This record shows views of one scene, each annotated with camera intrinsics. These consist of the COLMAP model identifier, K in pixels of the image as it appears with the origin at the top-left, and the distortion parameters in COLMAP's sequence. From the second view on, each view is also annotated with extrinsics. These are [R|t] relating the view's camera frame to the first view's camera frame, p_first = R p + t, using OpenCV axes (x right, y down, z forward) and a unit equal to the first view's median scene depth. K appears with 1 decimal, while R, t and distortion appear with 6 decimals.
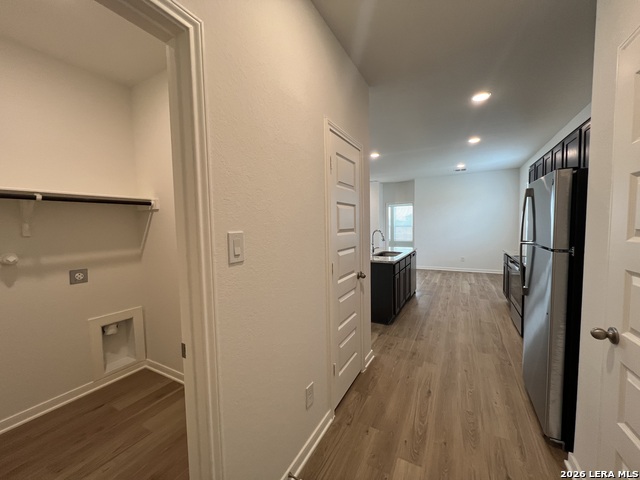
lens RADIAL K [[252.4, 0, 320.0], [0, 252.4, 240.0], [0, 0, 1]] dist [-0.001509, -0.000104]
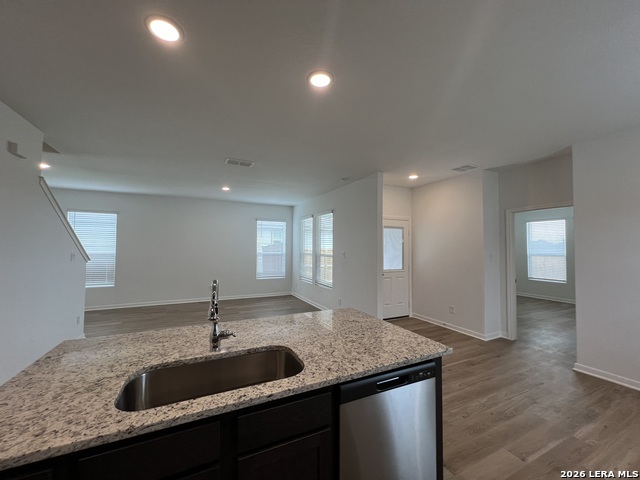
lens RADIAL K [[252.4, 0, 320.0], [0, 252.4, 240.0], [0, 0, 1]] dist [-0.001509, -0.000104]
pose [[0.811716, 0.011746, -0.583934, 0.598640], [-0.055347, 0.996845, -0.056886, -0.090732], [0.581424, 0.078494, 0.809806, 0.920386]]
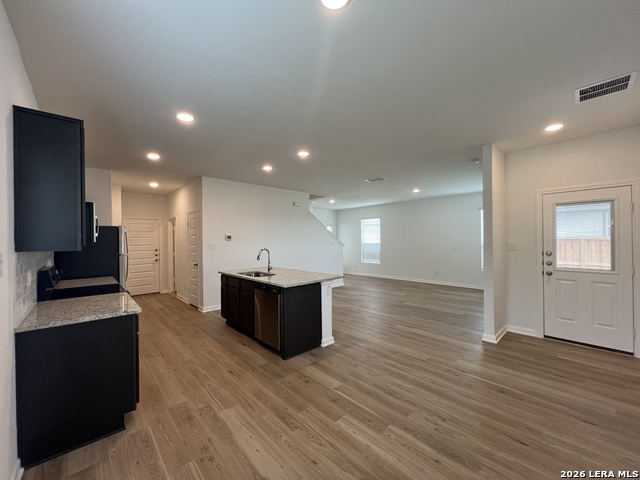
lens RADIAL K [[252.4, 0, 320.0], [0, 252.4, 240.0], [0, 0, 1]] dist [-0.001509, -0.000104]
pose [[-0.297652, 0.025707, -0.954328, 1.188994], [-0.036372, 0.998606, 0.038244, -0.128291], [0.953981, 0.046095, -0.296302, 1.613624]]
